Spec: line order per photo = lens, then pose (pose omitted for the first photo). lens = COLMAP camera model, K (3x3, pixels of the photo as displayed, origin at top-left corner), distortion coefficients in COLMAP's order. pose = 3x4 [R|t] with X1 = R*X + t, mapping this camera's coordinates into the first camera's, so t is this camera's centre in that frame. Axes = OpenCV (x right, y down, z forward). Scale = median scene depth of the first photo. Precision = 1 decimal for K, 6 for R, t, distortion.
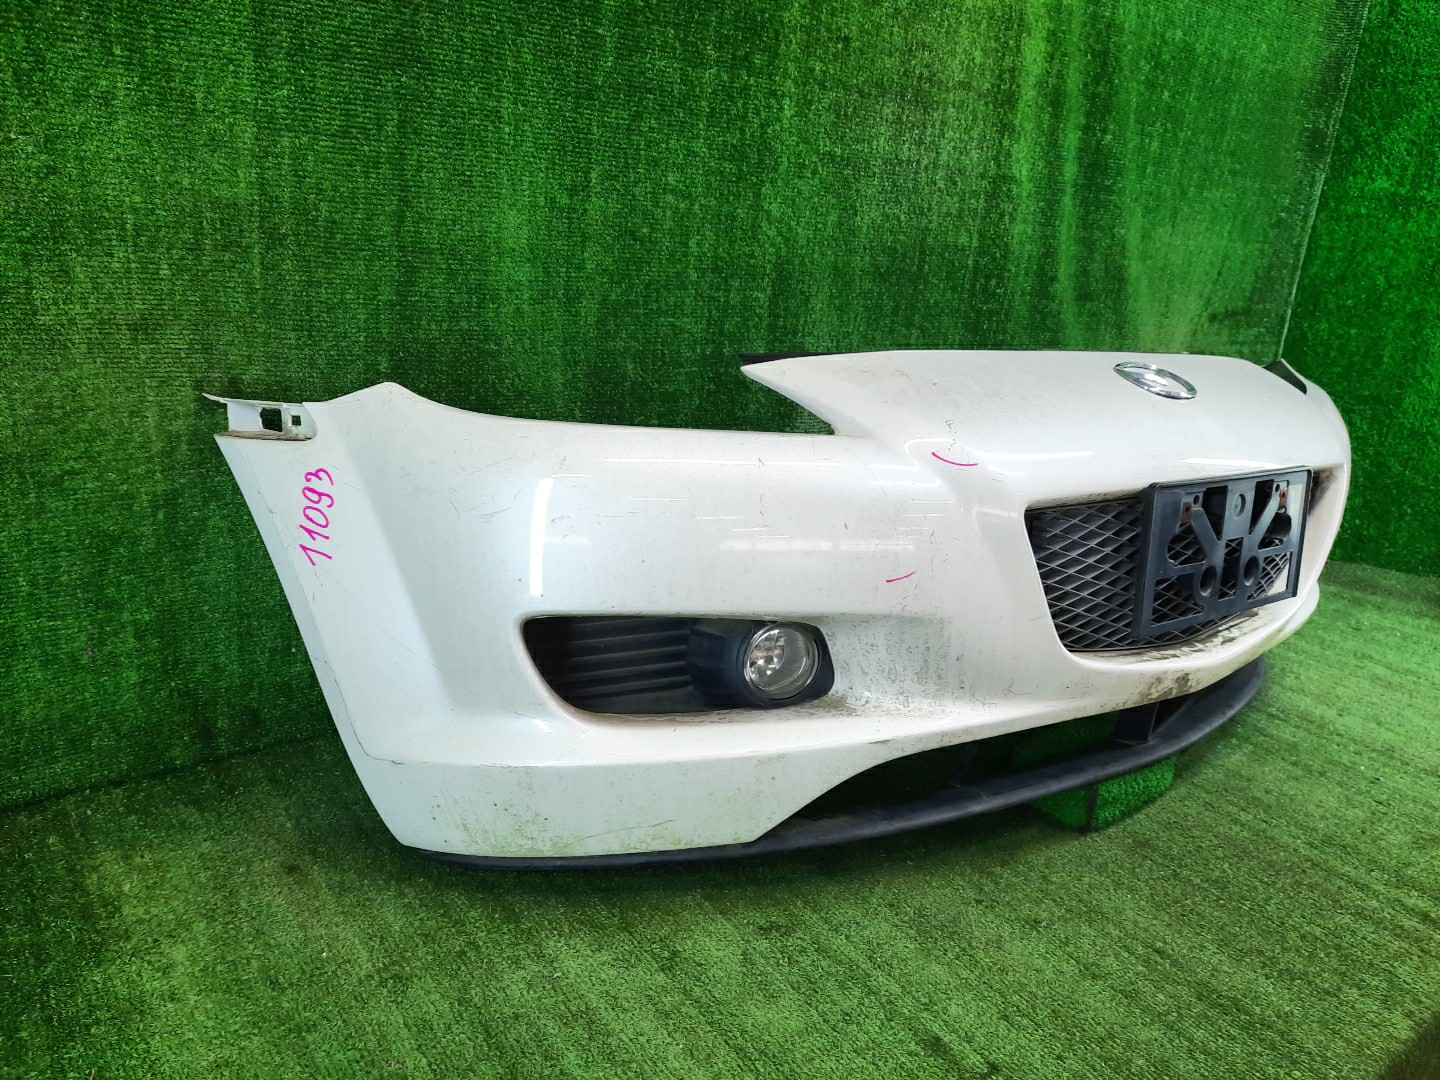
lens RADIAL K [[1048.6, 0, 720.0], [0, 1048.6, 540.0], [0, 0, 1]] dist [0.037948, -0.003259]
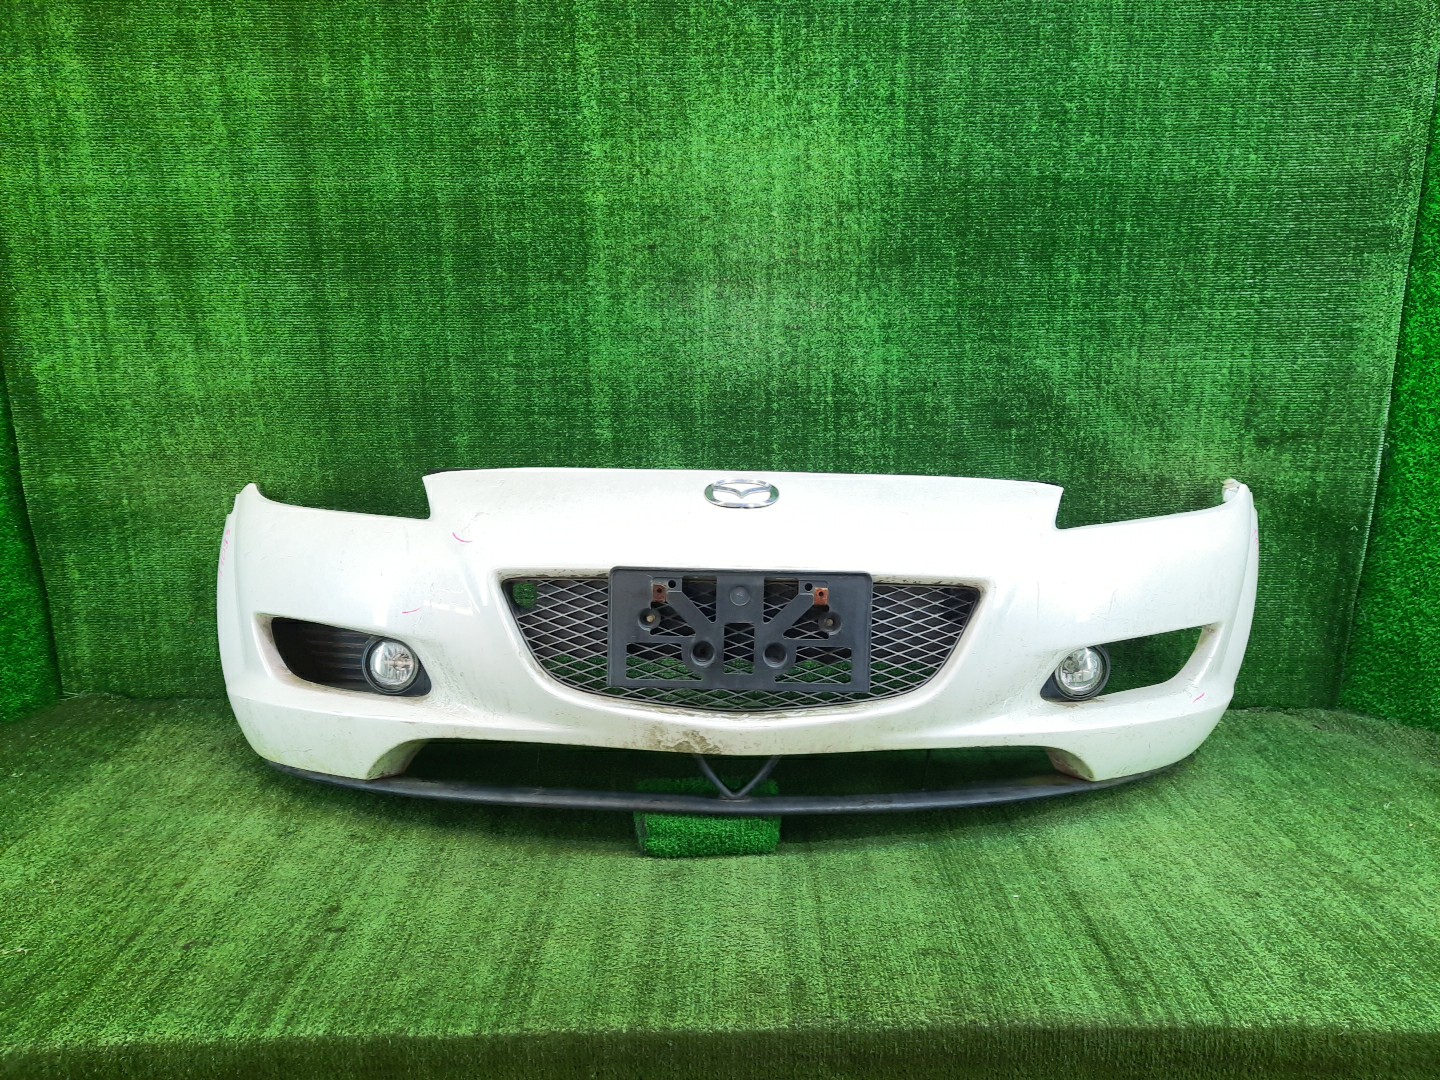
lens RADIAL K [[1048.6, 0, 720.0], [0, 1048.6, 540.0], [0, 0, 1]] dist [0.037948, -0.003259]
pose [[0.791022, 0.039983, -0.610479, 1.370322], [-0.116899, 0.989355, -0.086674, 0.012611], [0.600515, 0.139925, 0.787276, 0.045288]]
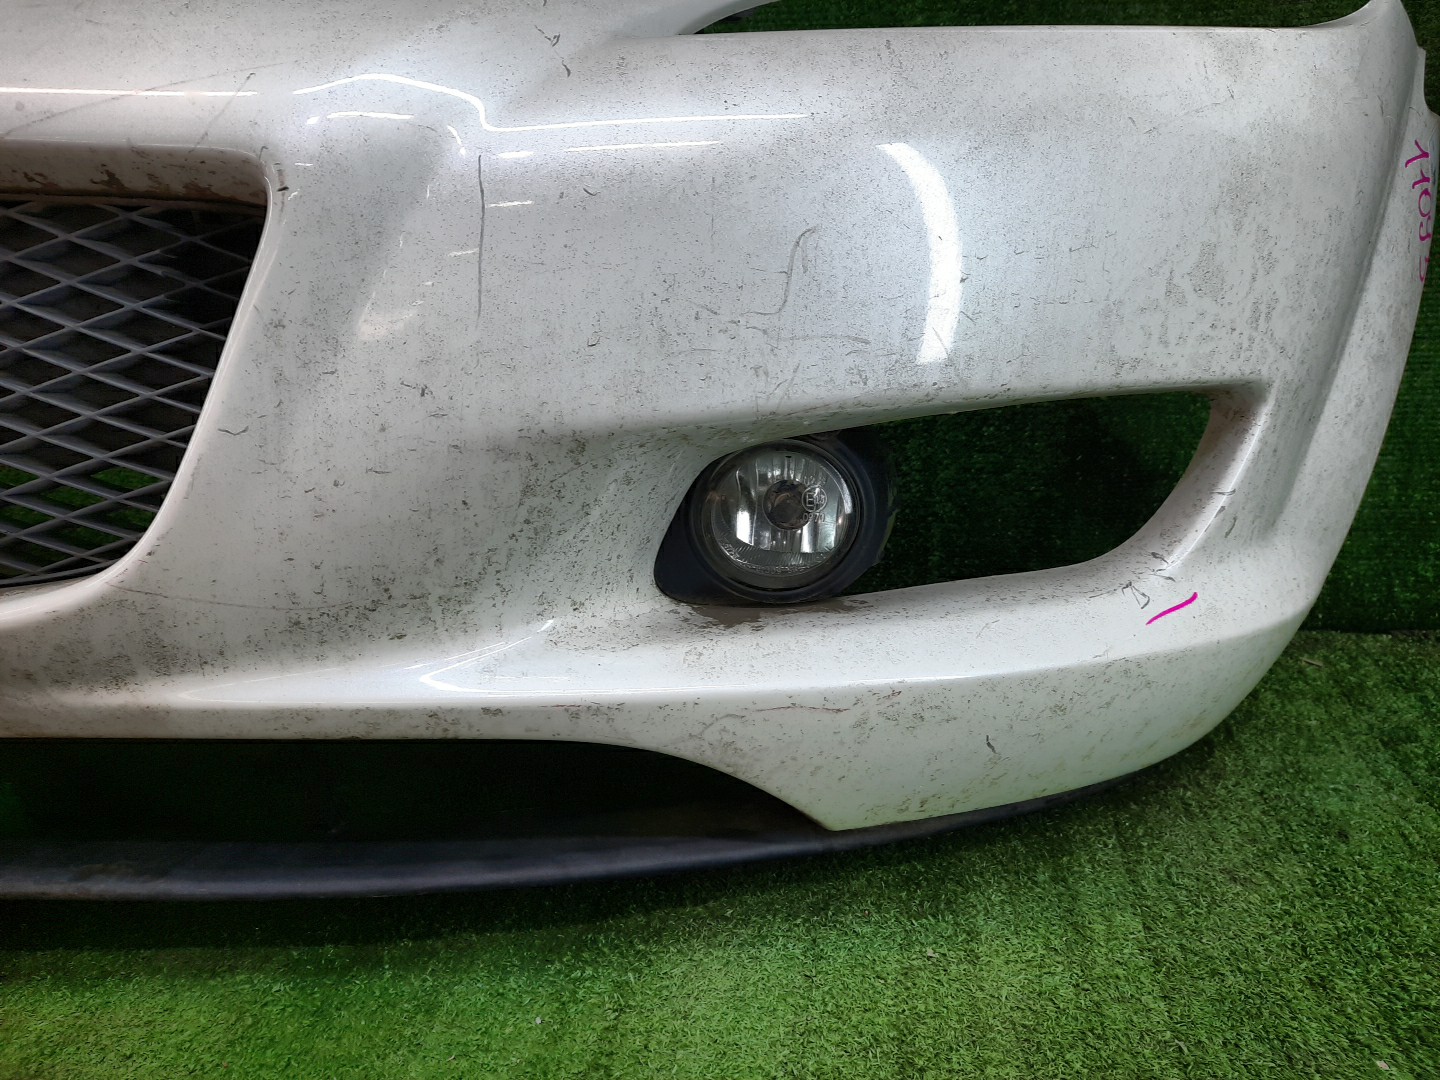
lens RADIAL K [[1055.0, 0, 720.0], [0, 1055.0, 540.0], [0, 0, 1]] dist [0.011163, 0.002157]
pose [[0.673063, 0.126319, -0.728718, 1.210830], [-0.137401, 0.989510, 0.044619, -0.001326], [0.726710, 0.070095, 0.683359, 1.233348]]
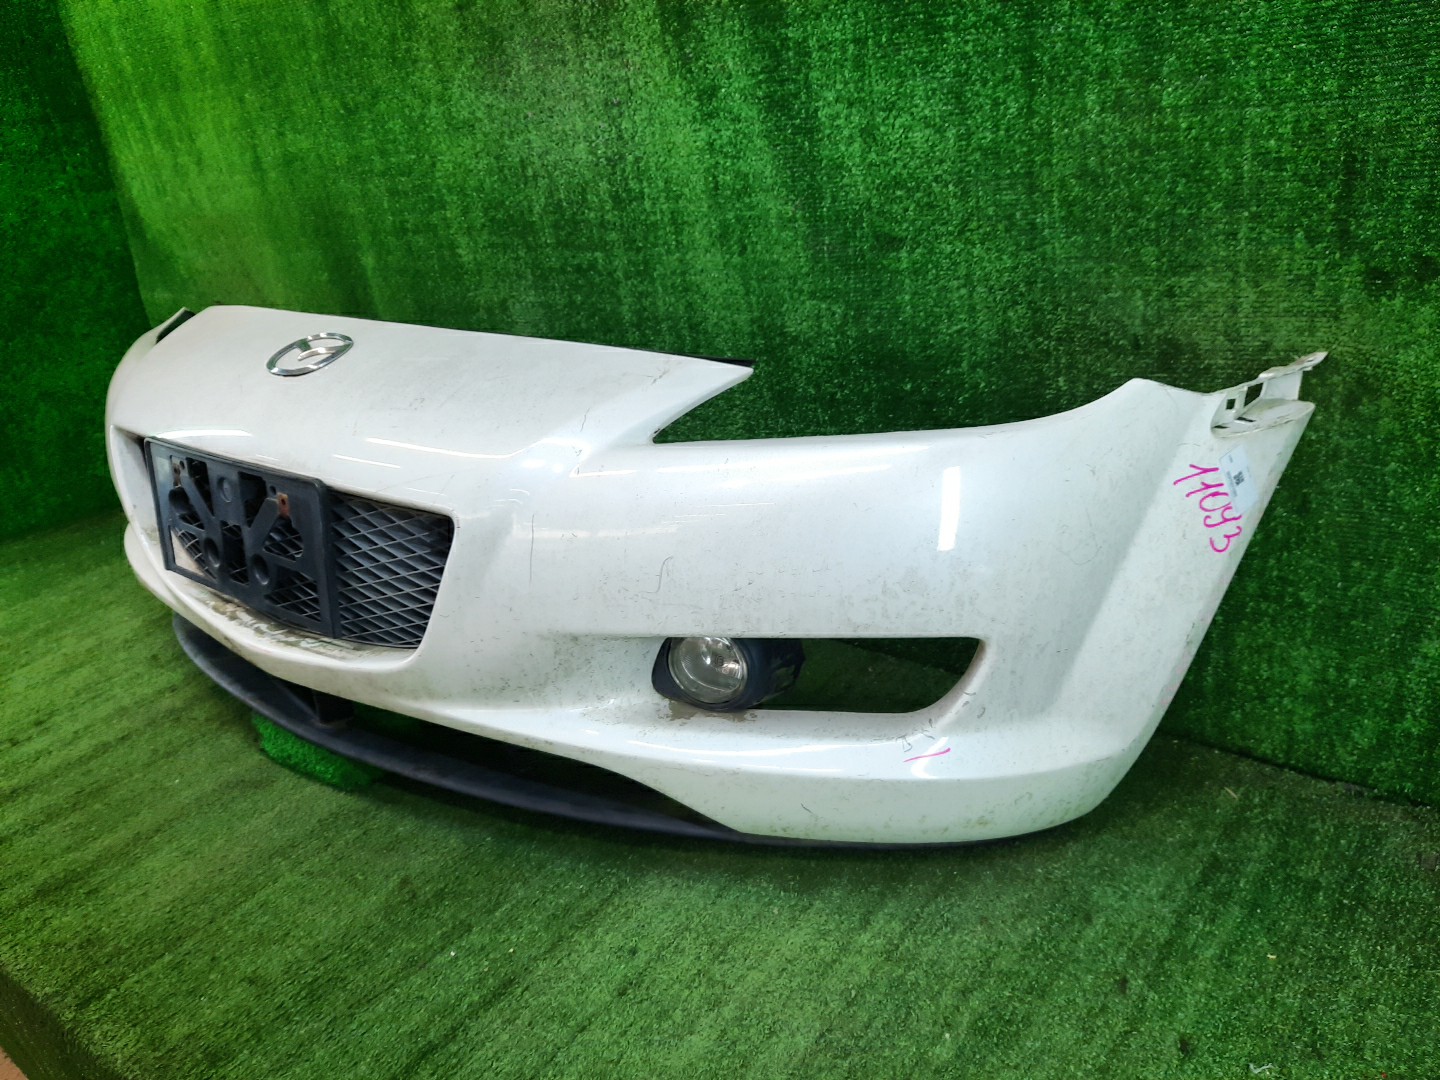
lens RADIAL K [[1055.0, 0, 720.0], [0, 1055.0, 540.0], [0, 0, 1]] dist [0.011163, 0.002157]
pose [[0.253237, 0.261460, -0.931402, 1.733395], [-0.180667, 0.958628, 0.219982, -0.322588], [0.950384, 0.112566, 0.289997, 1.322274]]
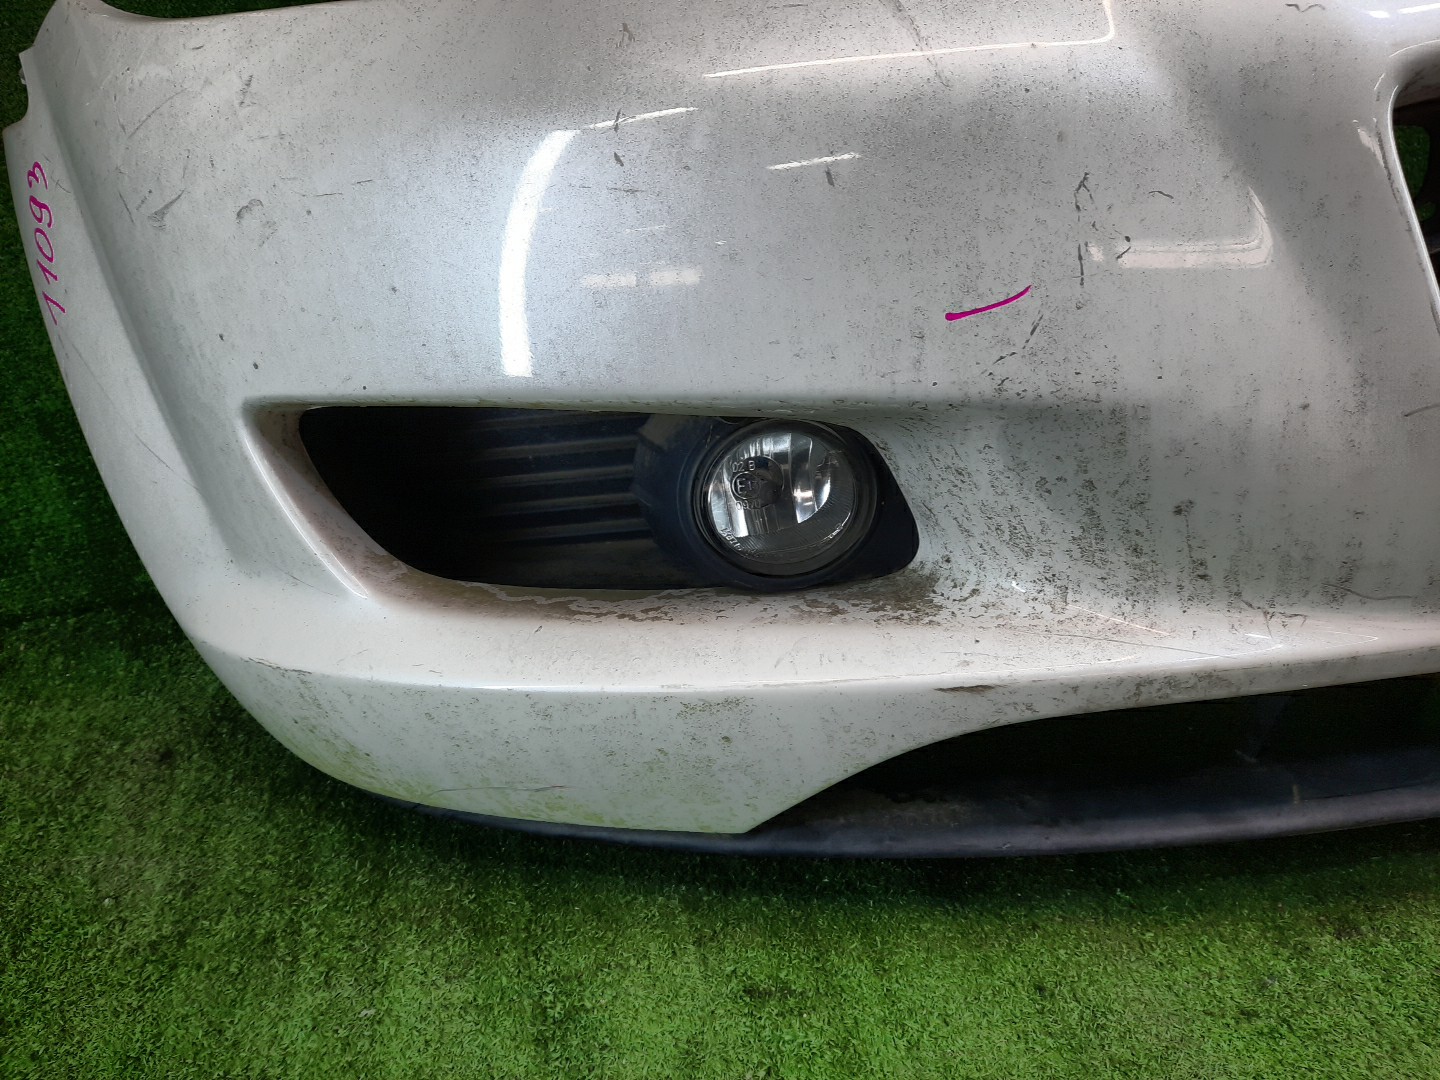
lens RADIAL K [[1055.0, 0, 720.0], [0, 1055.0, 540.0], [0, 0, 1]] dist [0.011163, 0.002157]
pose [[0.899030, 0.054301, -0.434508, 0.242465], [0.032708, 0.981182, 0.190294, 0.040382], [0.436664, -0.185291, 0.880336, 0.554458]]
